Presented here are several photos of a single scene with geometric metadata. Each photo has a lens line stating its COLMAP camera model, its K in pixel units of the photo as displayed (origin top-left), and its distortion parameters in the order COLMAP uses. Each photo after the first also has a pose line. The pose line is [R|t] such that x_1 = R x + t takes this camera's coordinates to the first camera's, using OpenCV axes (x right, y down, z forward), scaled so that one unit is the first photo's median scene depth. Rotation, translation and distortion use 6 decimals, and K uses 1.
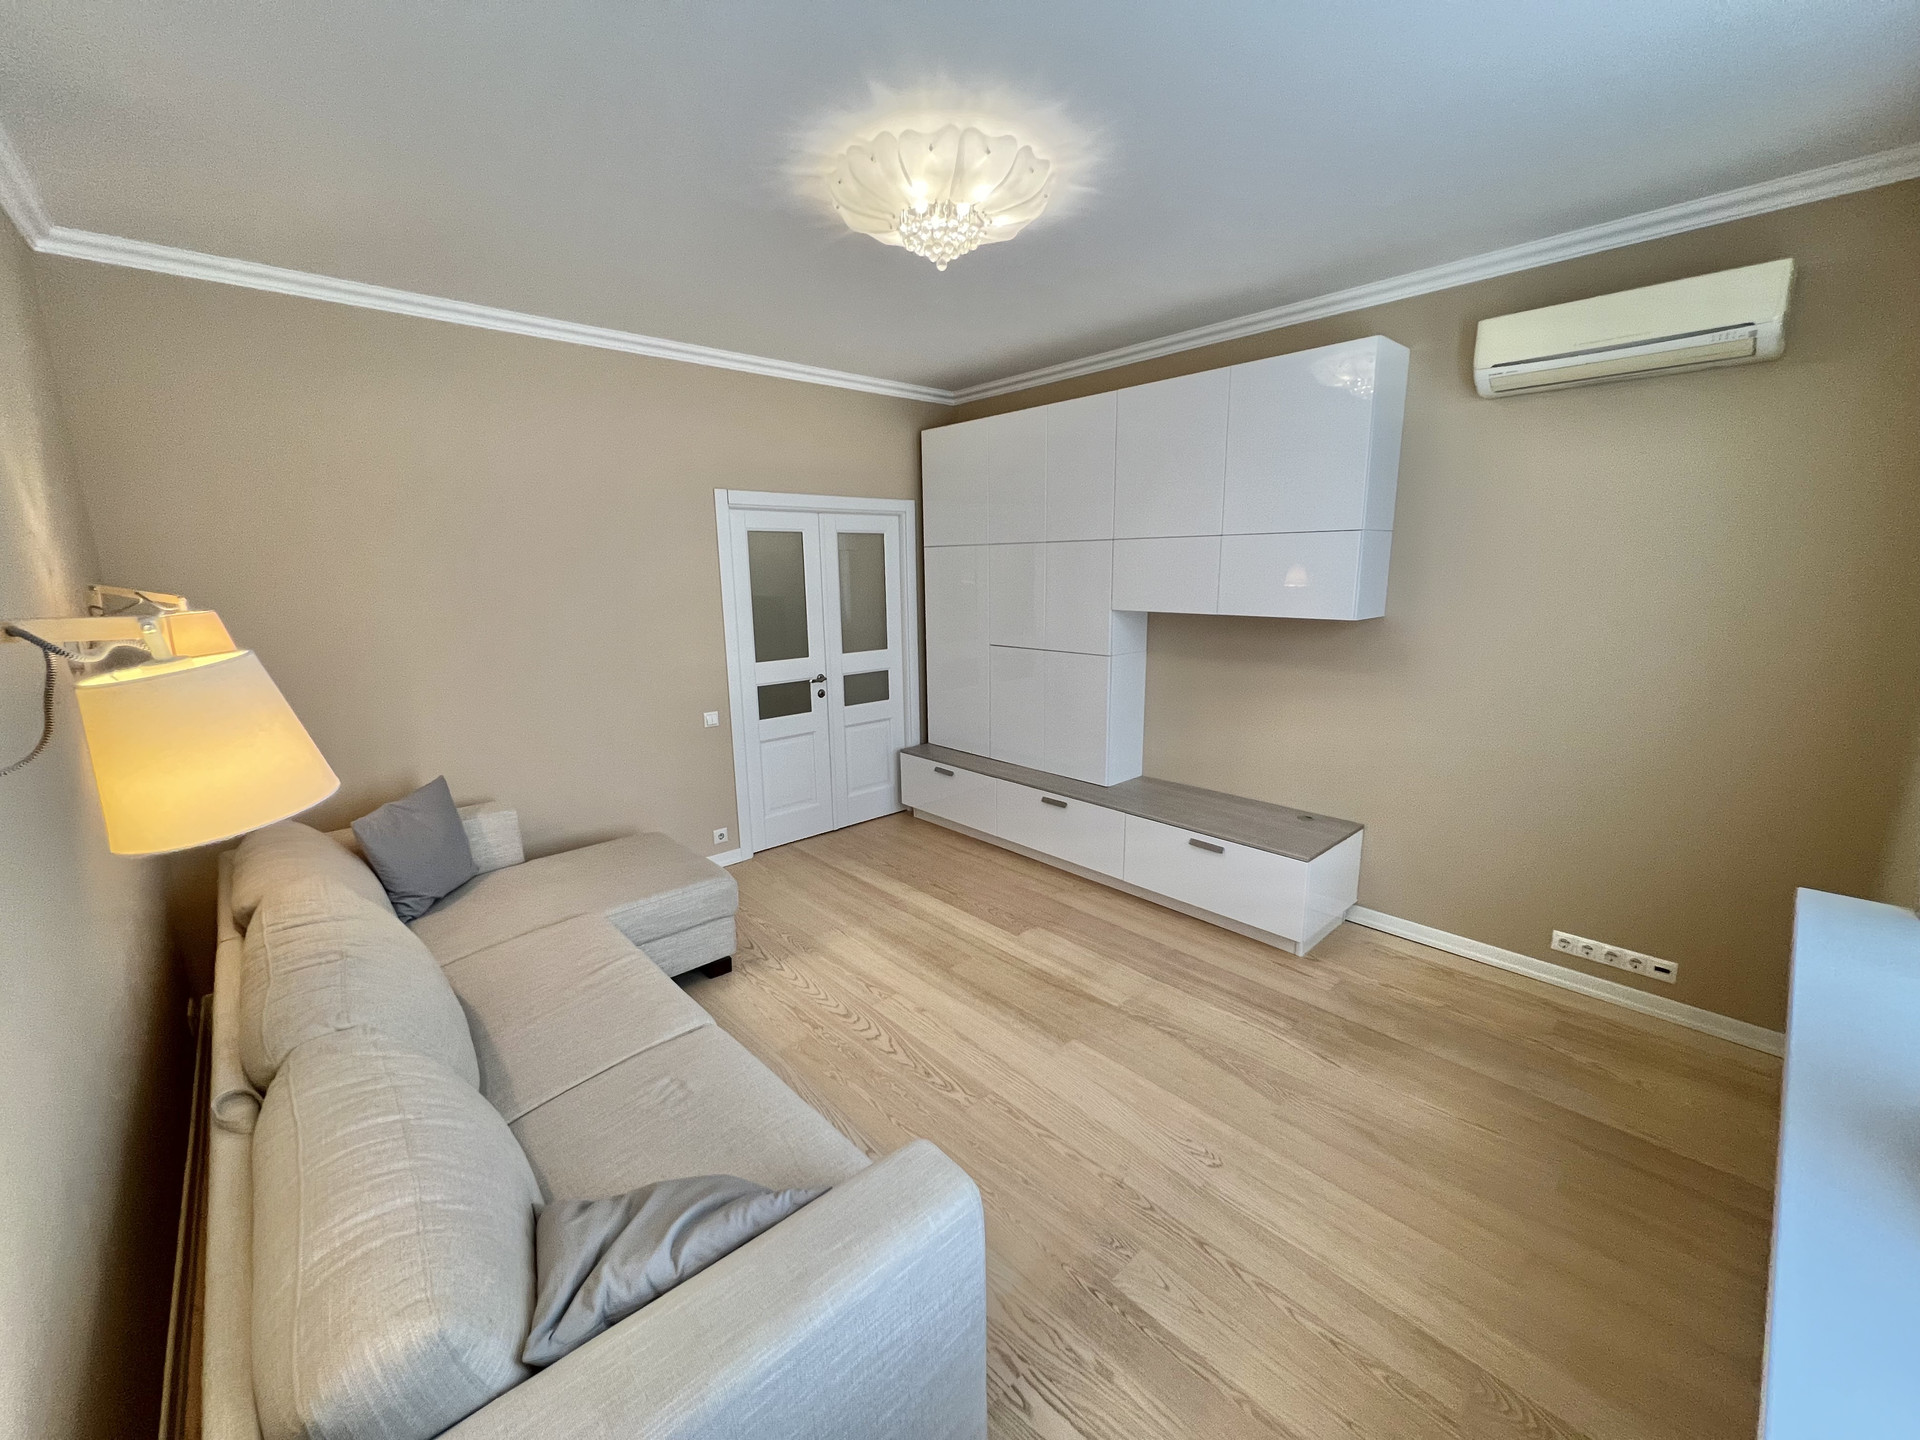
lens RADIAL K [[771.2, 0, 950.6], [0, 771.2, 714.7], [0, 0, 1]] dist [-0.002384, 0.000434]
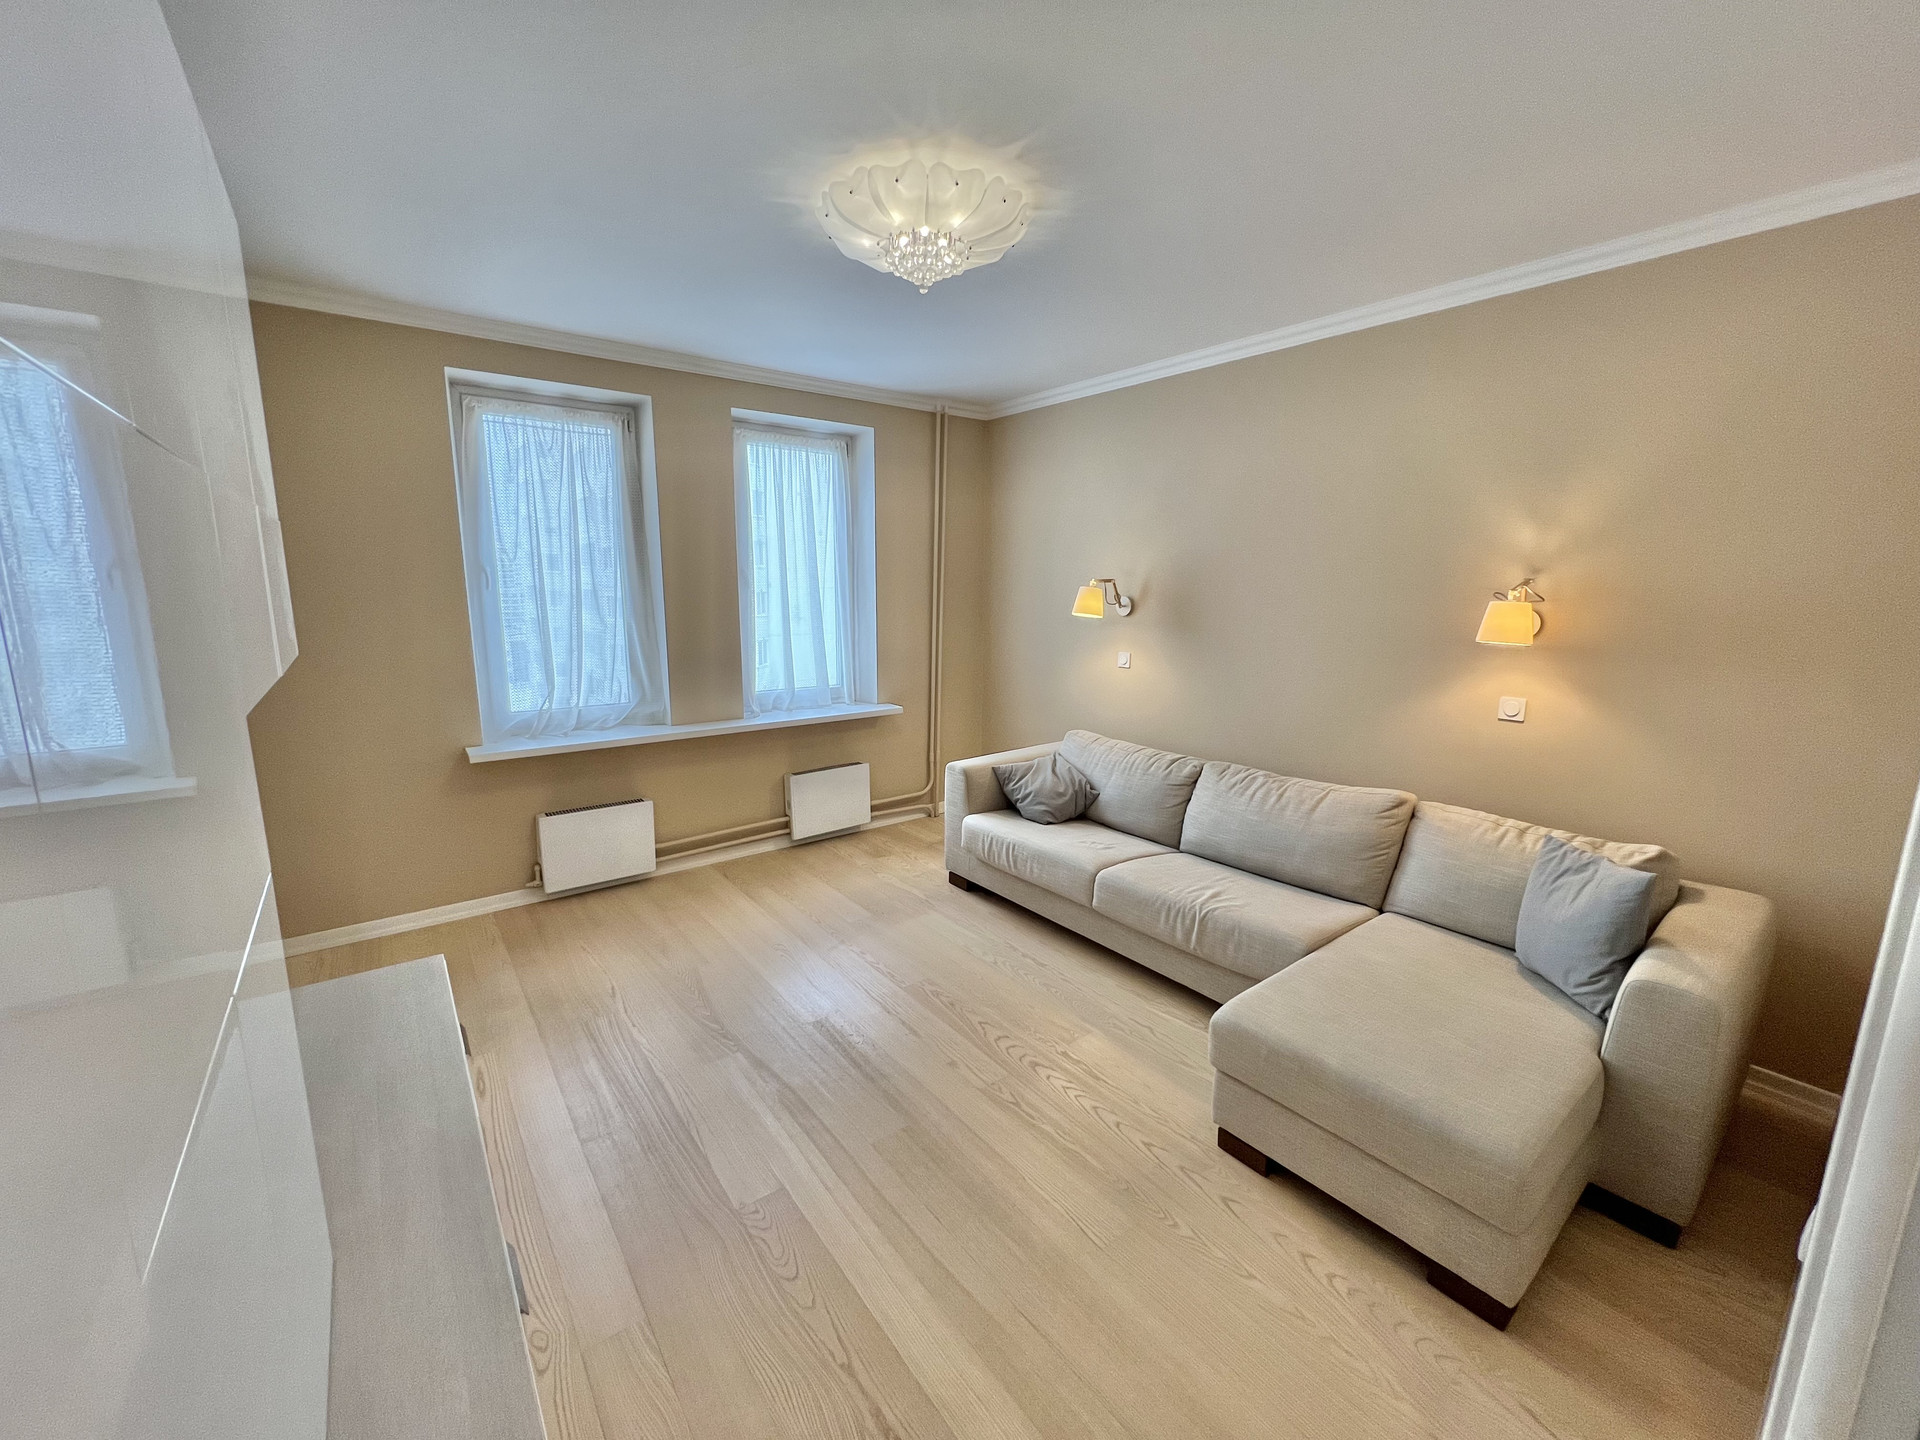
lens RADIAL K [[771.2, 0, 952.5], [0, 771.2, 717.4], [0, 0, 1]] dist [-0.002384, 0.000434]
pose [[-0.996263, -0.009648, 0.085827, -0.117432], [0.021876, 0.933147, 0.358829, -0.331247], [-0.083551, 0.359366, -0.929449, 1.776831]]
